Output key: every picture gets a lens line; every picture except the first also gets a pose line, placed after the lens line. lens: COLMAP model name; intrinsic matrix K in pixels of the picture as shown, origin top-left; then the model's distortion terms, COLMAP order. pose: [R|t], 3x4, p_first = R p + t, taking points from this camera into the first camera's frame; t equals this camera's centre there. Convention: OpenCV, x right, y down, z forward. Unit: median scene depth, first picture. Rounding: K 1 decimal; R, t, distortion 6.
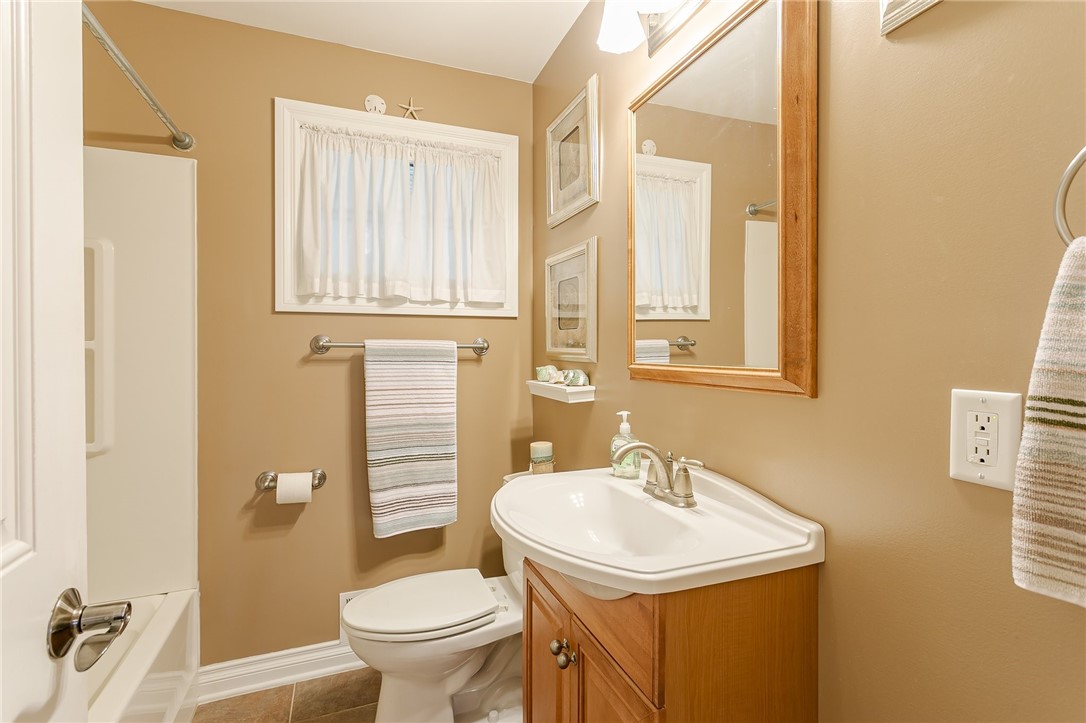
lens RADIAL K [[515.1, 0, 544.7], [0, 515.1, 355.0], [0, 0, 1]] dist [-0.000520, -0.000099]
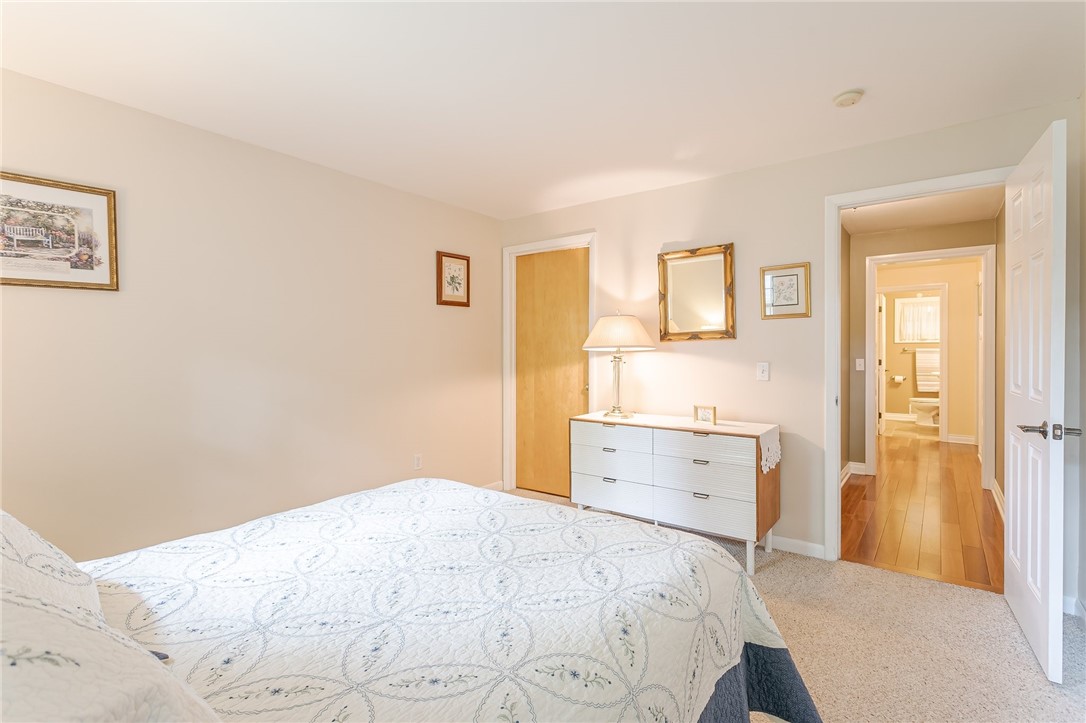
lens RADIAL K [[515.1, 0, 545.3], [0, 515.1, 355.8], [0, 0, 1]] dist [-0.000520, -0.000099]
pose [[0.510399, 0.006517, -0.859913, 1.925828], [-0.002790, 0.999979, 0.005922, 0.017102], [0.859933, -0.000624, 0.510407, -4.213531]]
